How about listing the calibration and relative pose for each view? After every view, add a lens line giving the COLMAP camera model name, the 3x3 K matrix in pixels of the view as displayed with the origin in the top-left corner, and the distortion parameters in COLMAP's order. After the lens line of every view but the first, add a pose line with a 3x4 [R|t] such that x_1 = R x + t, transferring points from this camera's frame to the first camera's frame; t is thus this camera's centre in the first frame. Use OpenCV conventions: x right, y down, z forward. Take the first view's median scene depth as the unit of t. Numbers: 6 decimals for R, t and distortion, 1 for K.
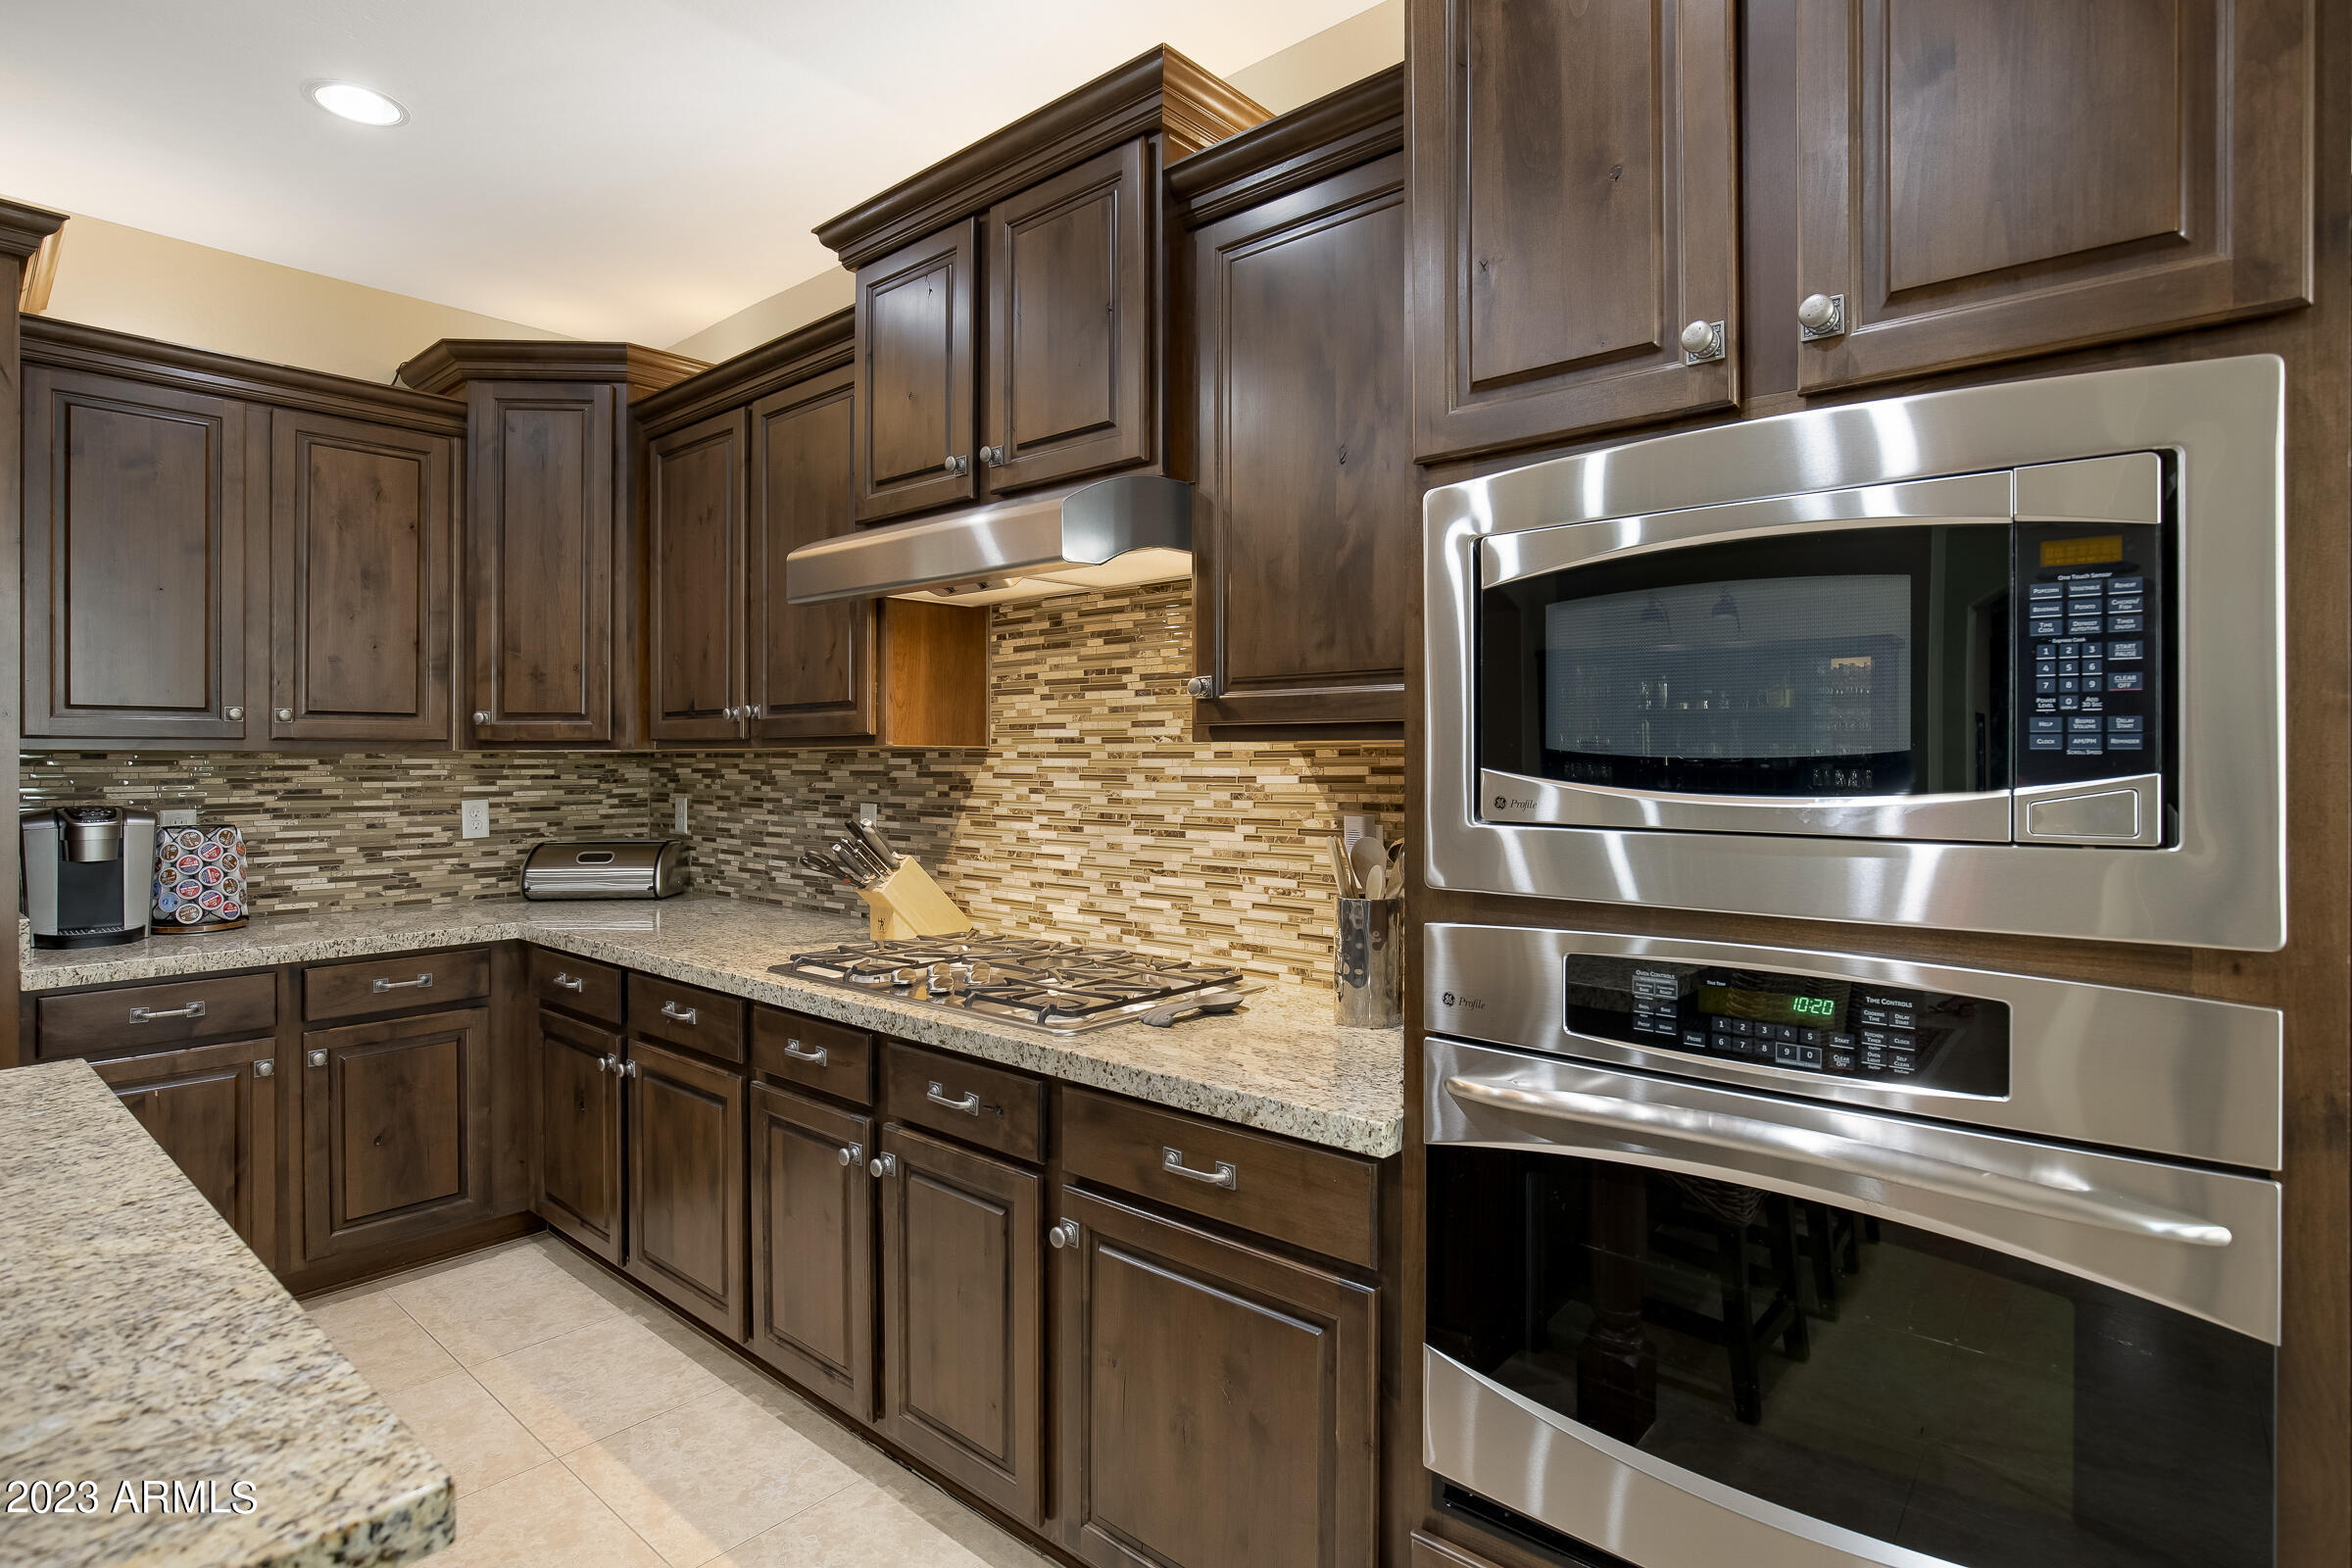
lens RADIAL K [[1152.5, 0, 1242.1], [0, 1152.5, 759.0], [0, 0, 1]] dist [-0.026219, 0.003320]
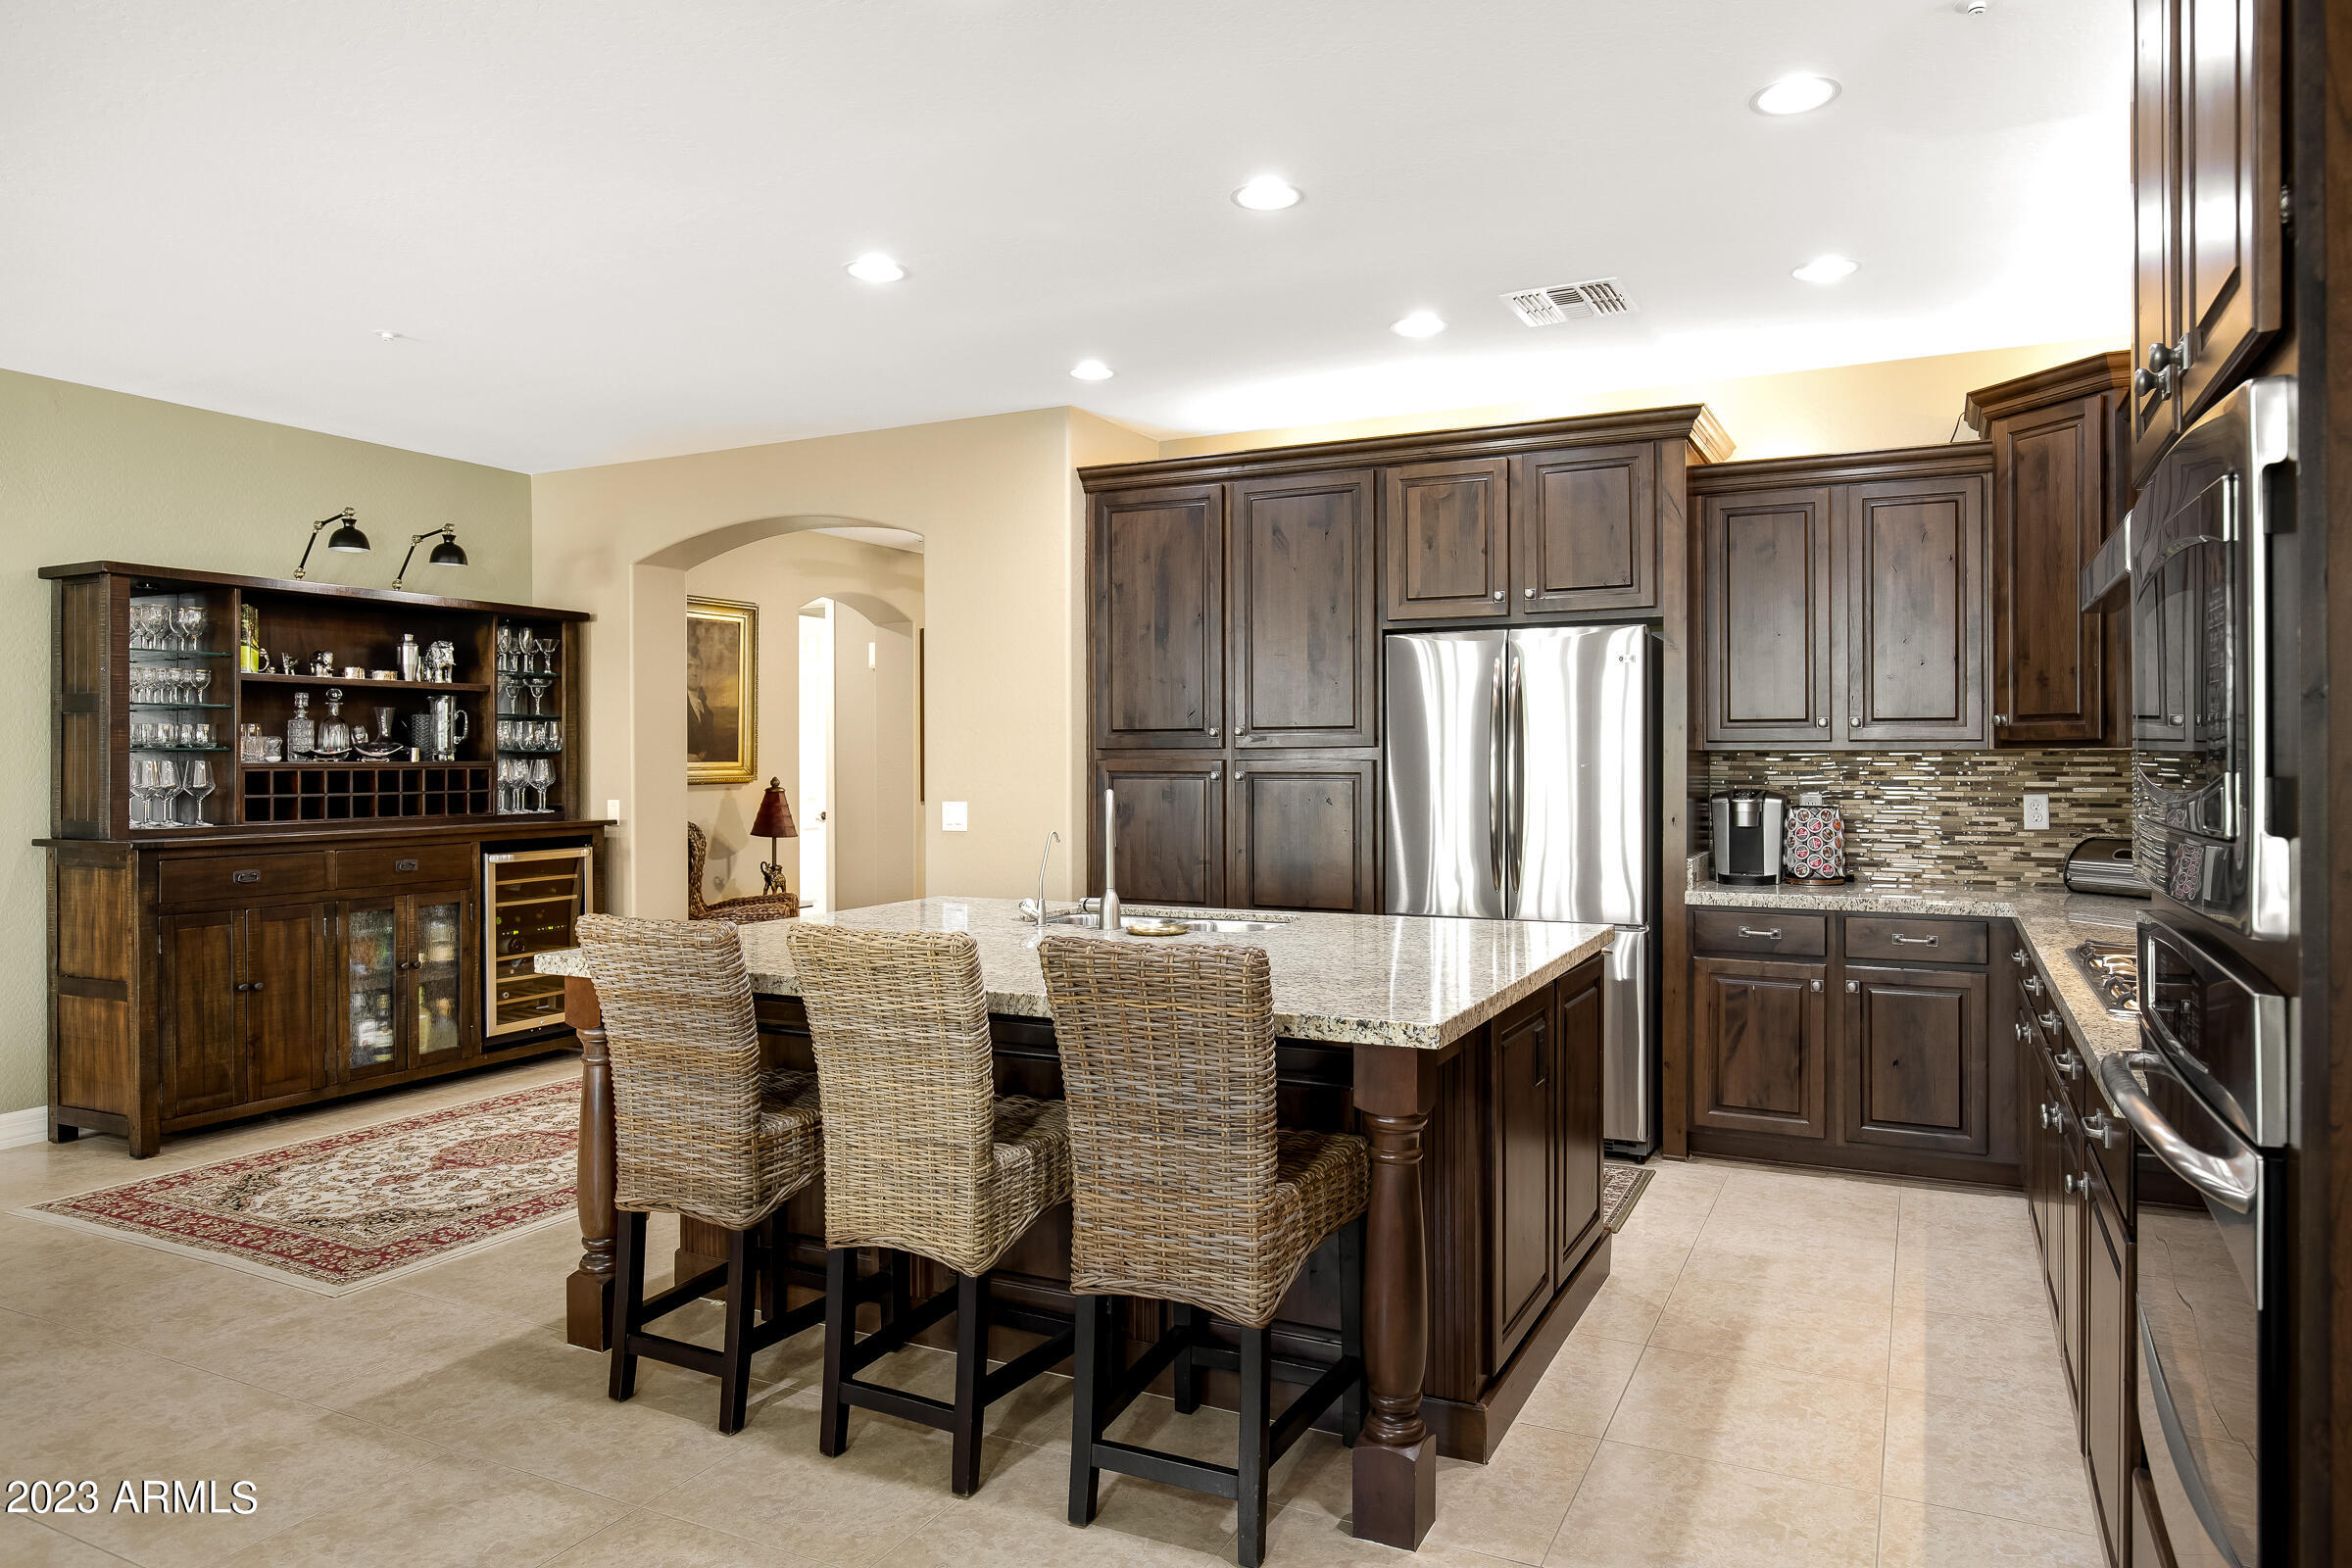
lens RADIAL K [[1499.9, 0, 1213.7], [0, 1499.9, 730.8], [0, 0, 1]] dist [0.007104, -0.002113]
pose [[0.225877, -0.013148, -0.974067, 0.746845], [-0.001247, 0.999904, -0.013786, -0.005259], [0.974155, 0.004329, 0.225839, -0.111465]]
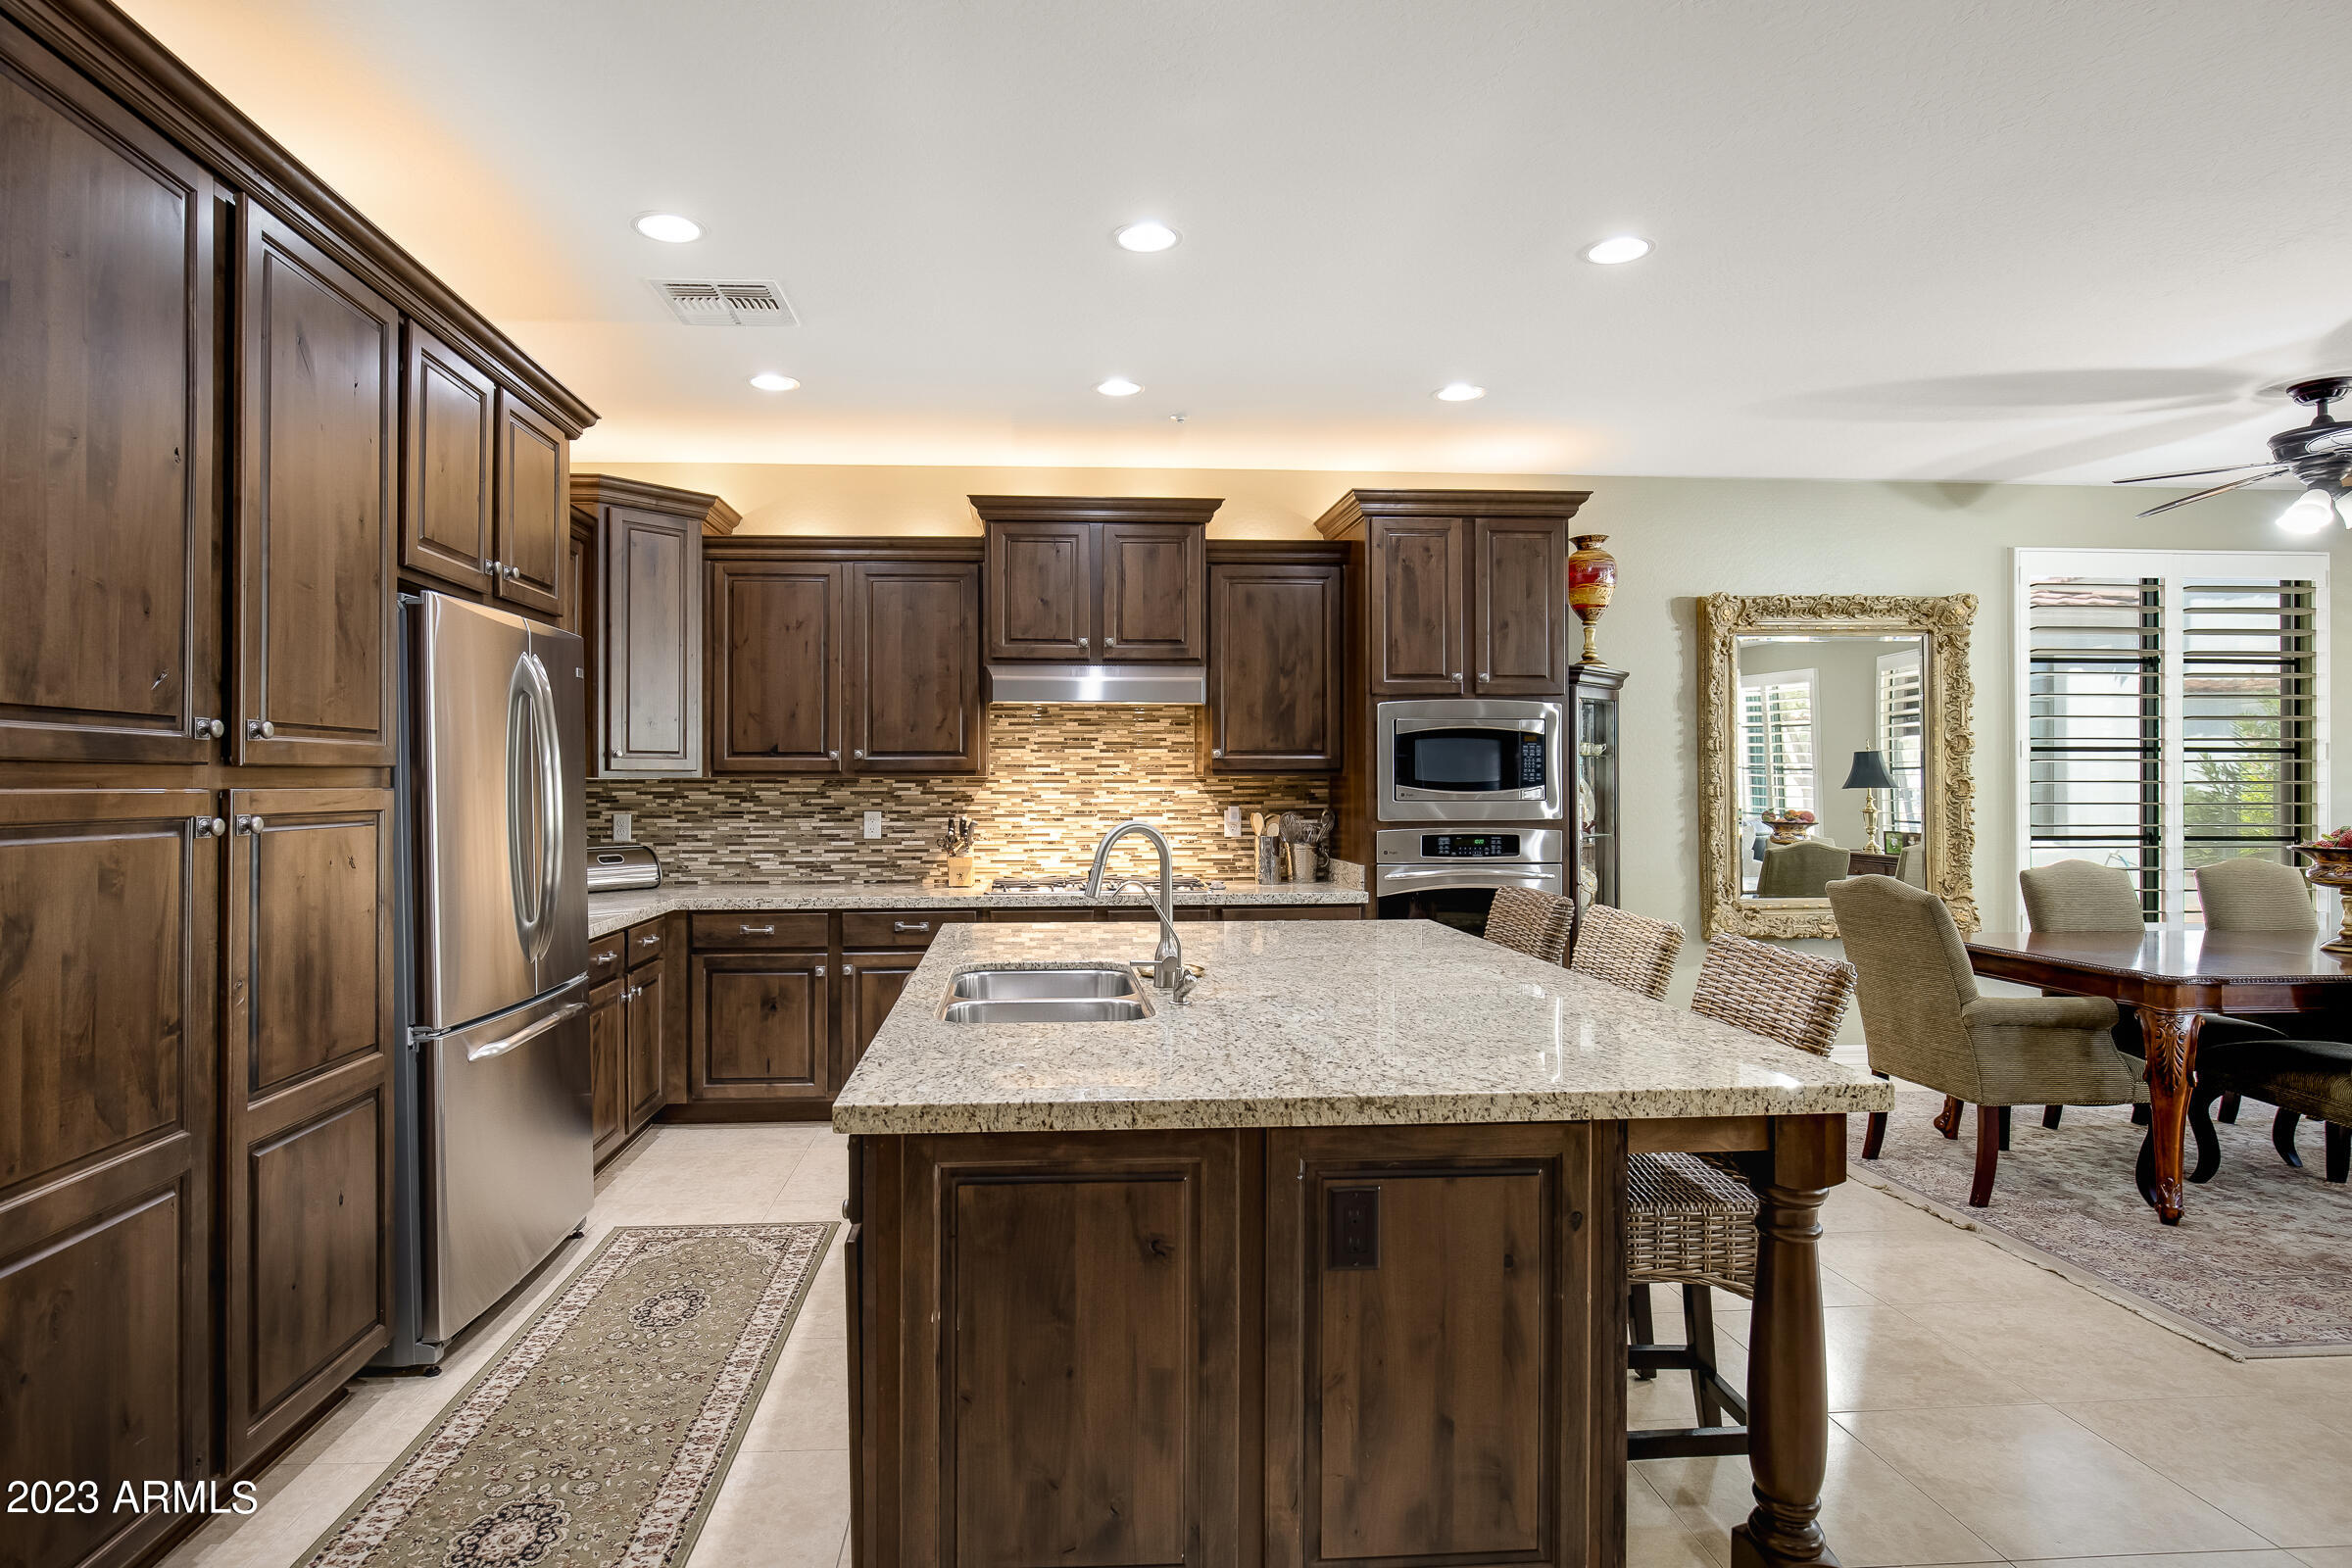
lens RADIAL K [[1222.8, 0, 1104.4], [0, 1222.8, 783.1], [0, 0, 1]] dist [-0.015898, 0.004368]
pose [[0.741975, -0.000244, 0.670428, -1.512610], [0.001962, 0.999996, -0.001807, 0.003350], [-0.670425, 0.002656, 0.741973, -0.599884]]
